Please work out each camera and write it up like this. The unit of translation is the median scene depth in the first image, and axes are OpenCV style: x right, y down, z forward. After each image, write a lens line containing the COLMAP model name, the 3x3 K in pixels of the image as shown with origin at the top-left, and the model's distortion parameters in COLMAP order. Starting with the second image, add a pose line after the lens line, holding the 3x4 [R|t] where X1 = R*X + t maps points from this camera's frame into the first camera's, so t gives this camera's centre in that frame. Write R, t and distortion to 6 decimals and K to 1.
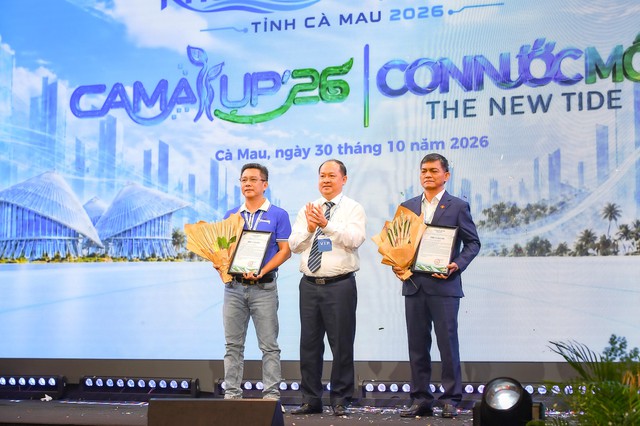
lens RADIAL K [[1402.4, 0, 320.0], [0, 1402.4, 213.0], [0, 0, 1]] dist [-0.003648, -0.130943]
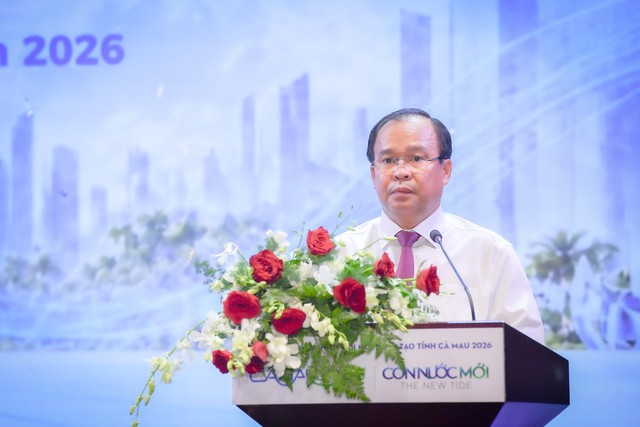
lens RADIAL K [[3689.7, 0, 320.0], [0, 3689.7, 213.5], [0, 0, 1]] dist [2.906405, 2.004991]
pose [[0.984860, 0.014198, 0.172769, -1.270664], [-0.013380, 0.999893, -0.005902, -0.350012], [-0.172834, 0.003501, 0.984945, -5.809596]]
